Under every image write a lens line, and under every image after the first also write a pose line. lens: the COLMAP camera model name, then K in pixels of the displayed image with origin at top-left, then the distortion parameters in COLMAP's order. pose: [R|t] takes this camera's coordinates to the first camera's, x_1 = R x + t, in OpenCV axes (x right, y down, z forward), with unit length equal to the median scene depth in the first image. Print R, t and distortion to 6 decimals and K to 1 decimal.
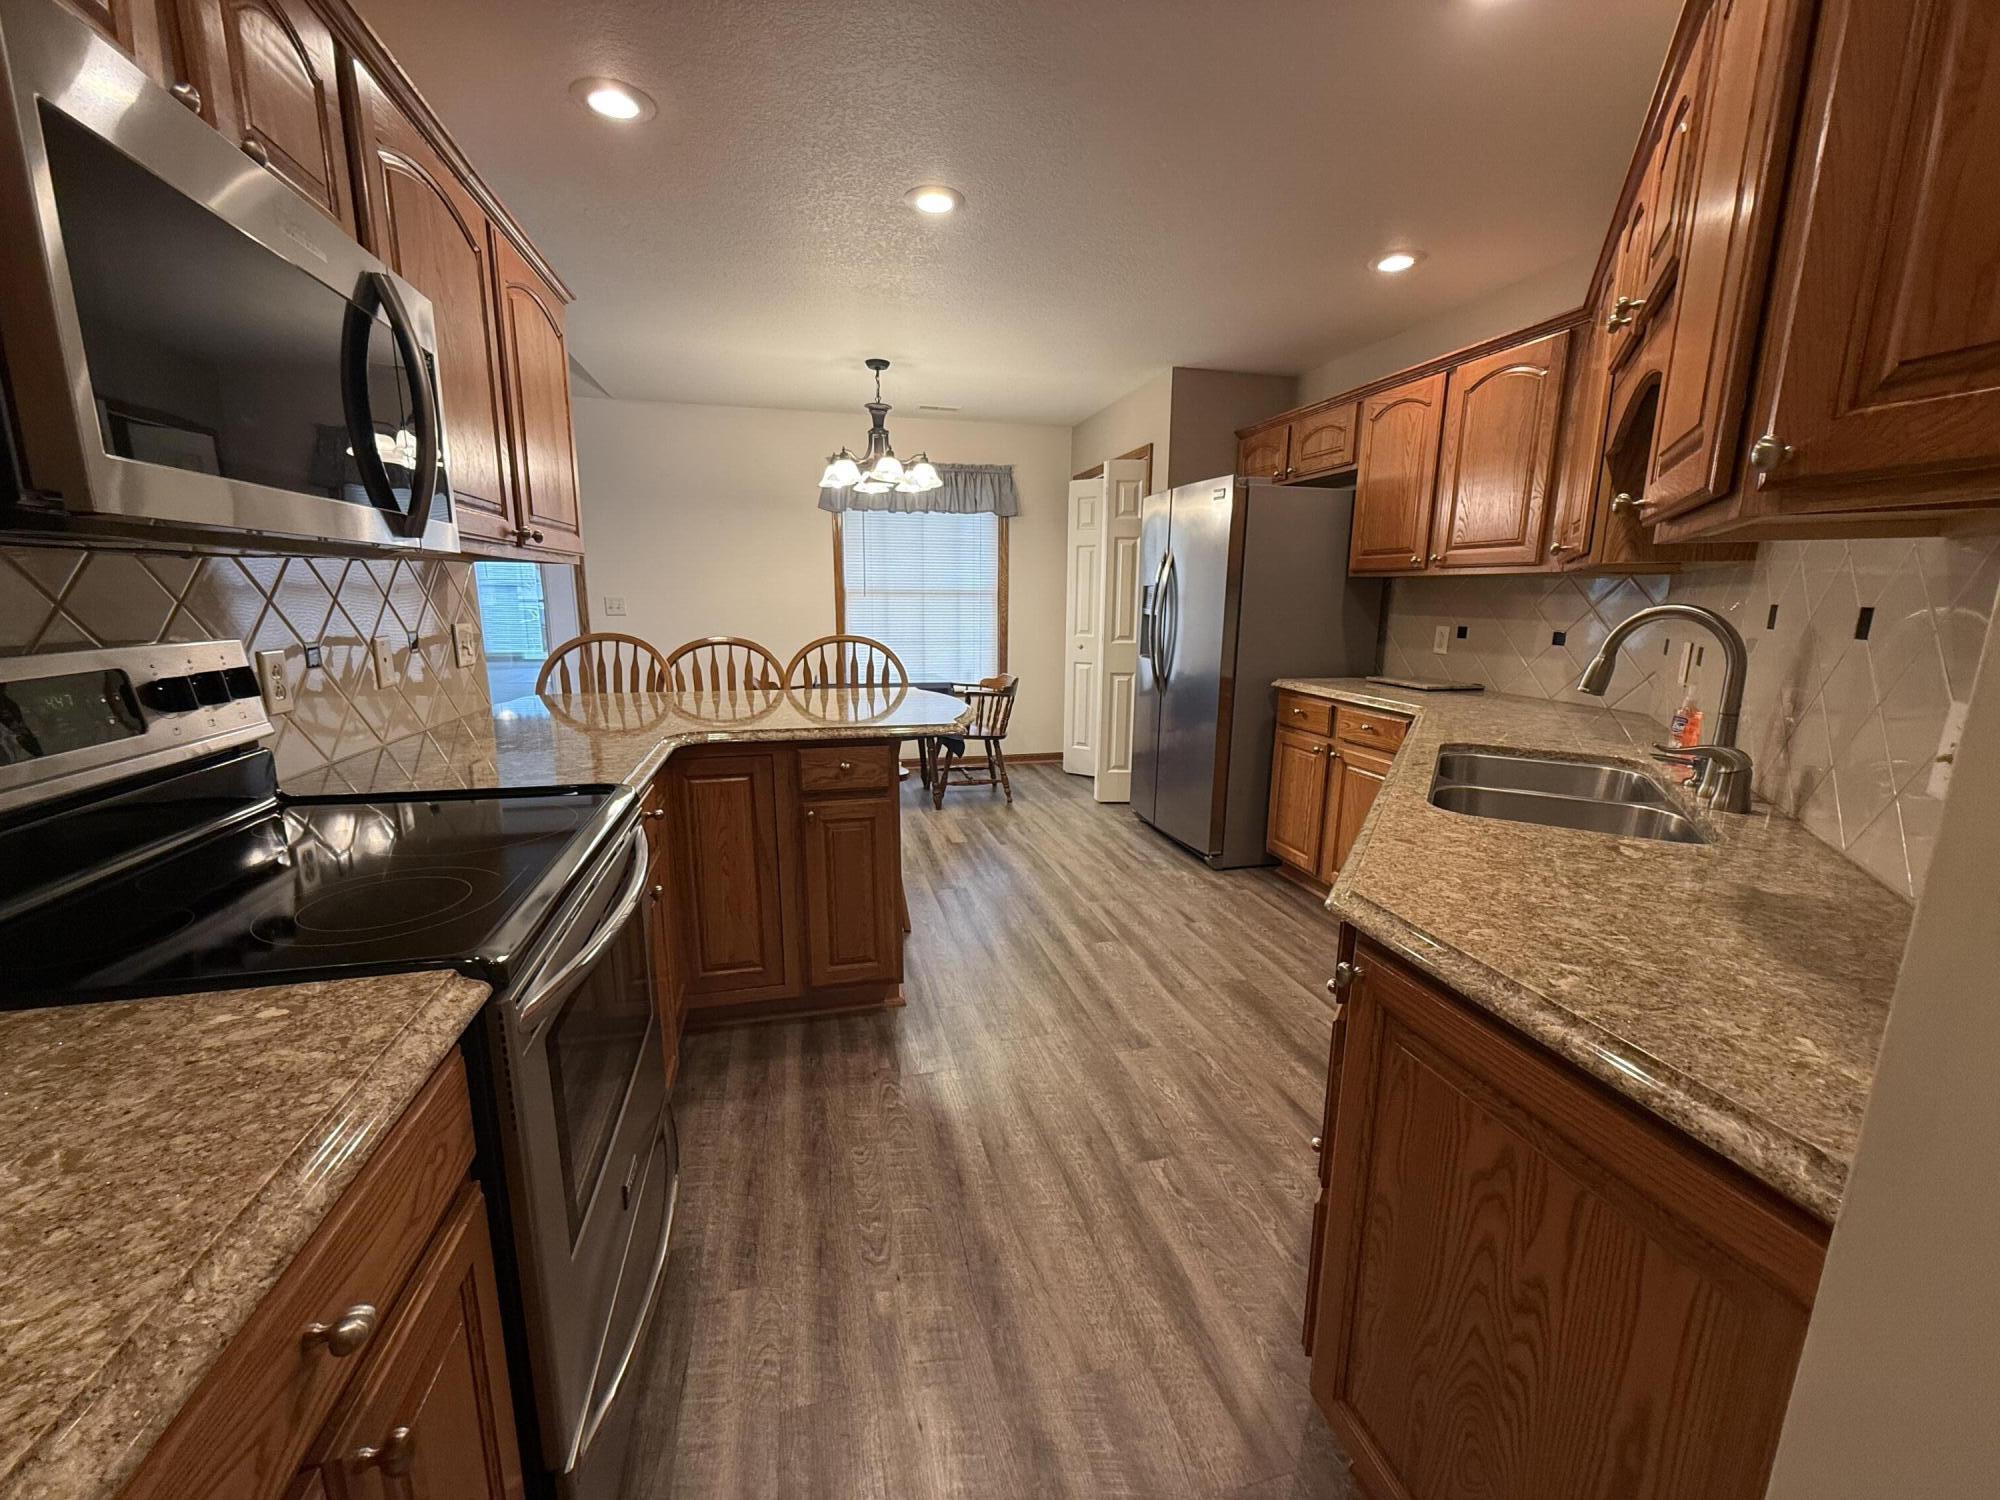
lens RADIAL K [[794.9, 0, 1000.0], [0, 794.9, 750.0], [0, 0, 1]] dist [0.001146, -0.000005]
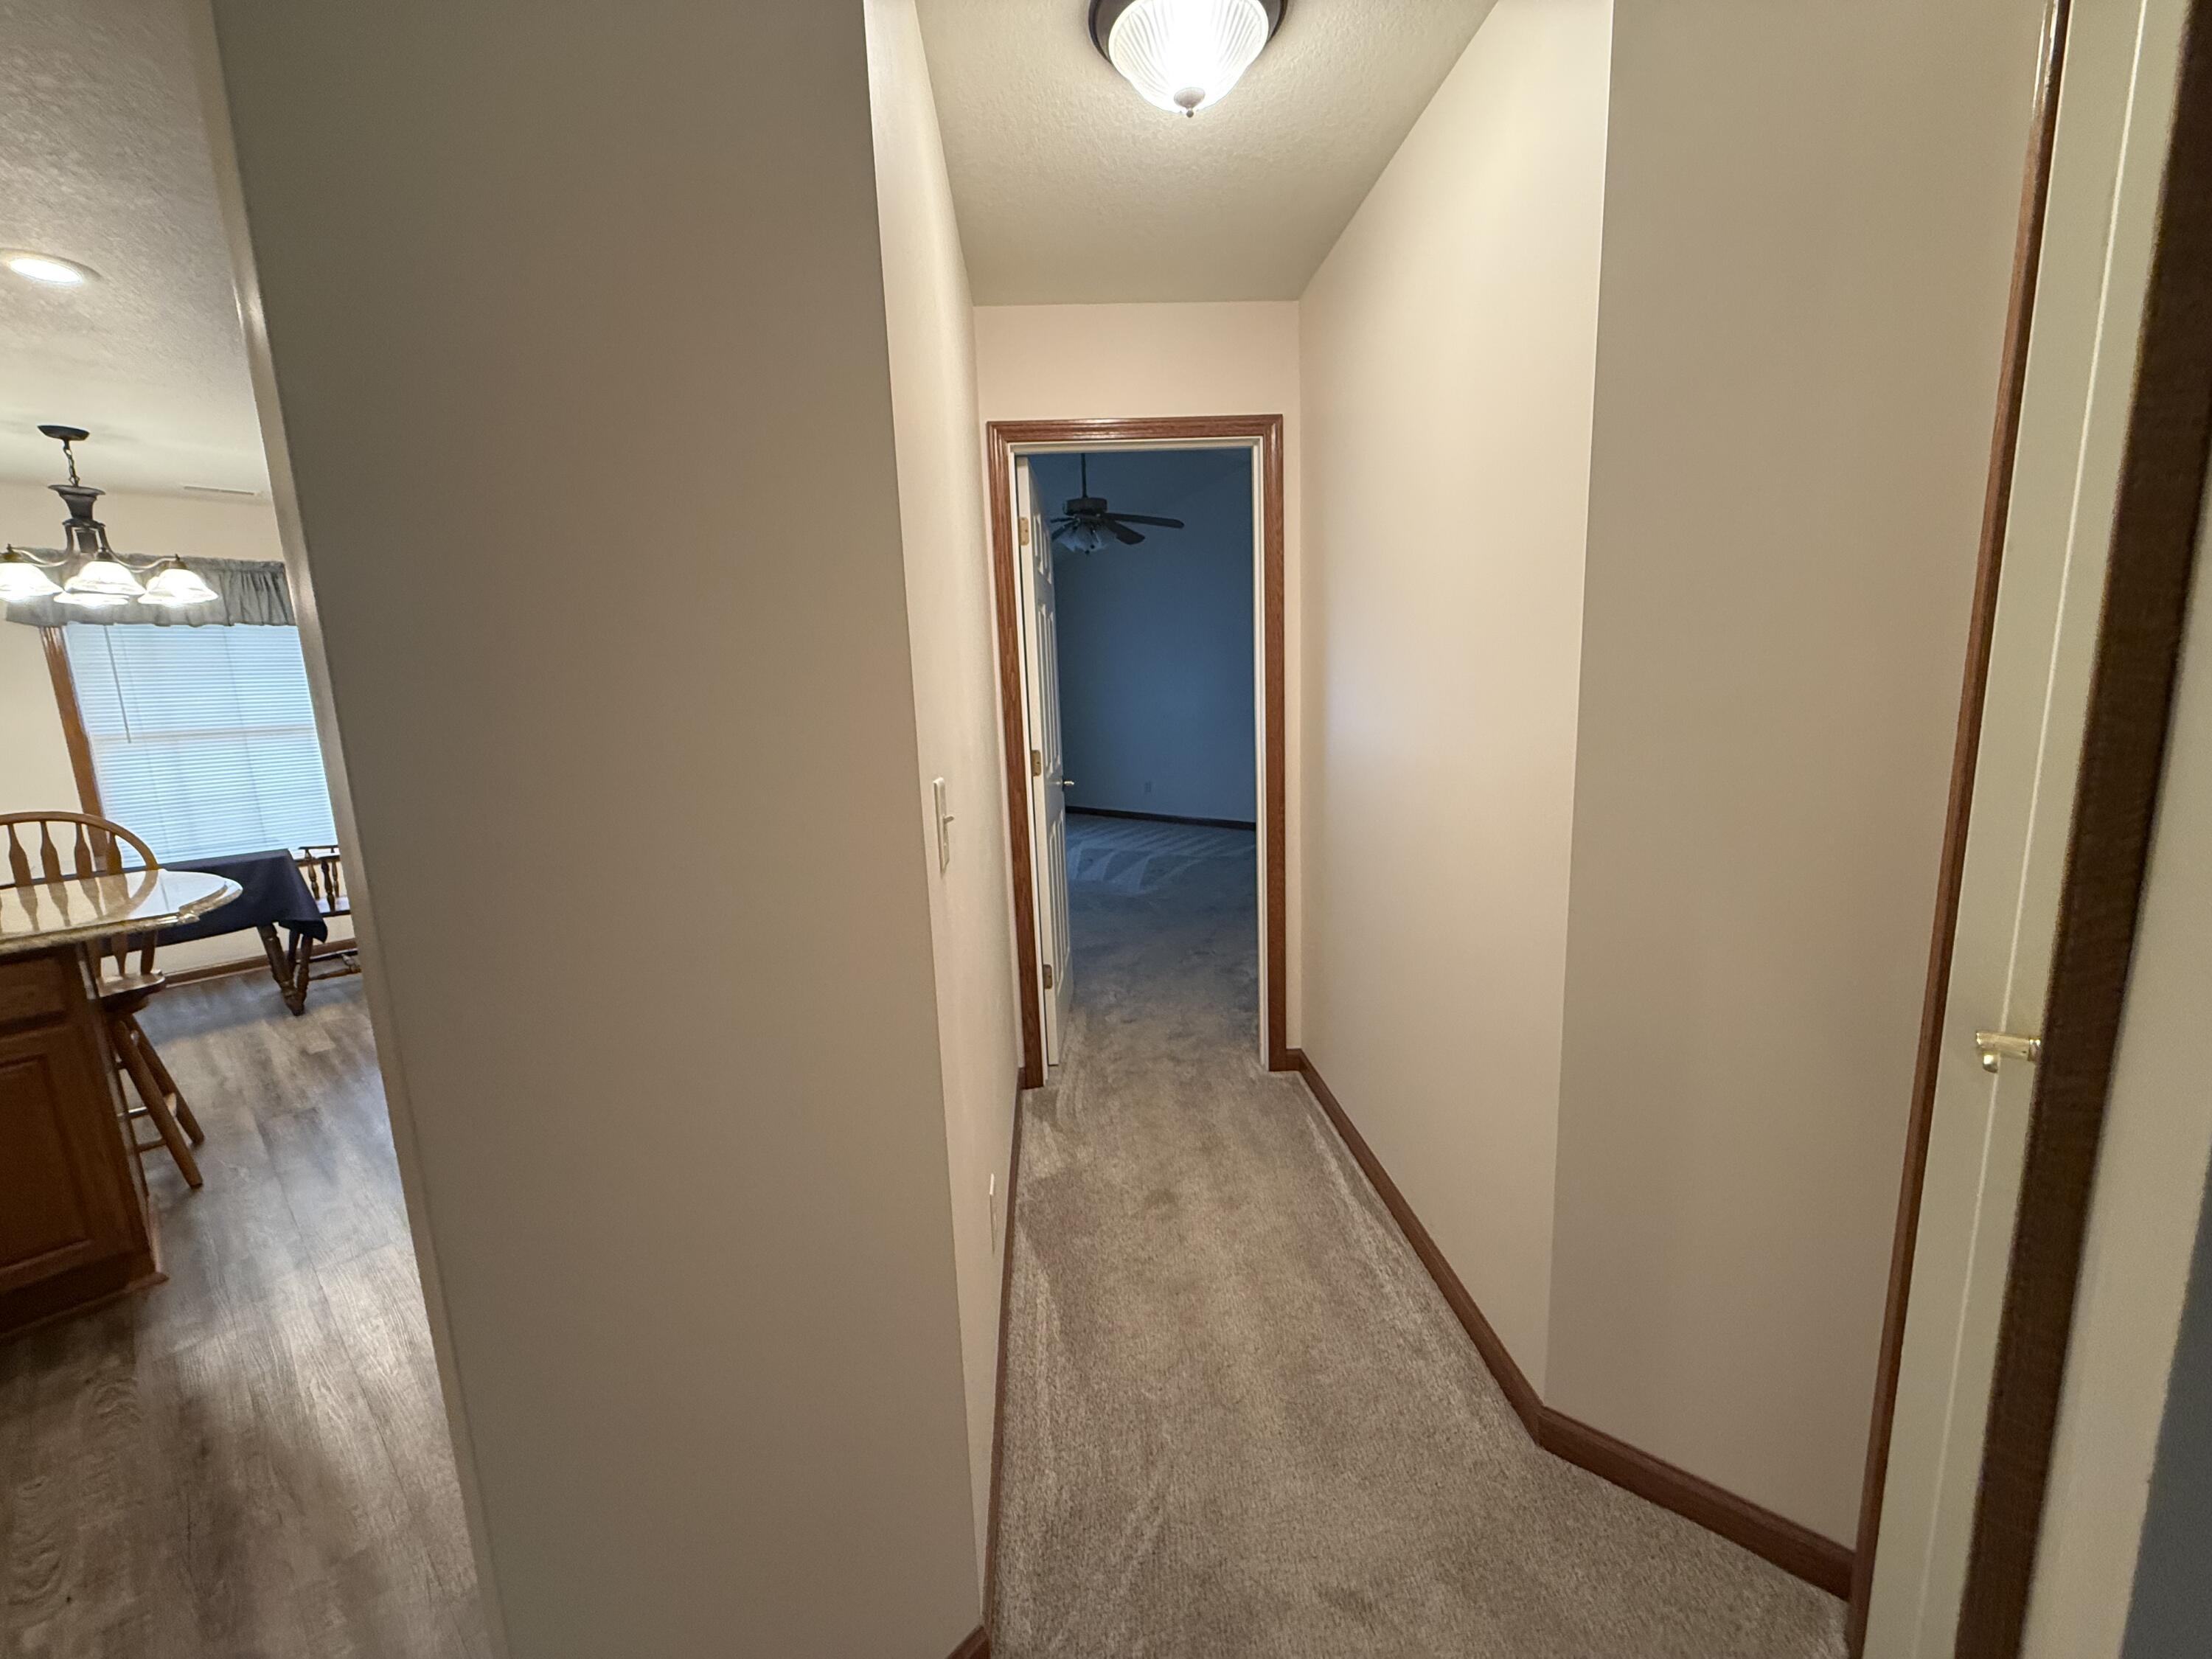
lens RADIAL K [[879.2, 0, 1106.0], [0, 879.2, 829.5], [0, 0, 1]] dist [0.001146, -0.000005]
pose [[0.824645, -0.128810, 0.550789, 0.143128], [0.150131, 0.988645, 0.006430, 0.010779], [-0.545363, 0.077388, 0.834620, -0.165591]]
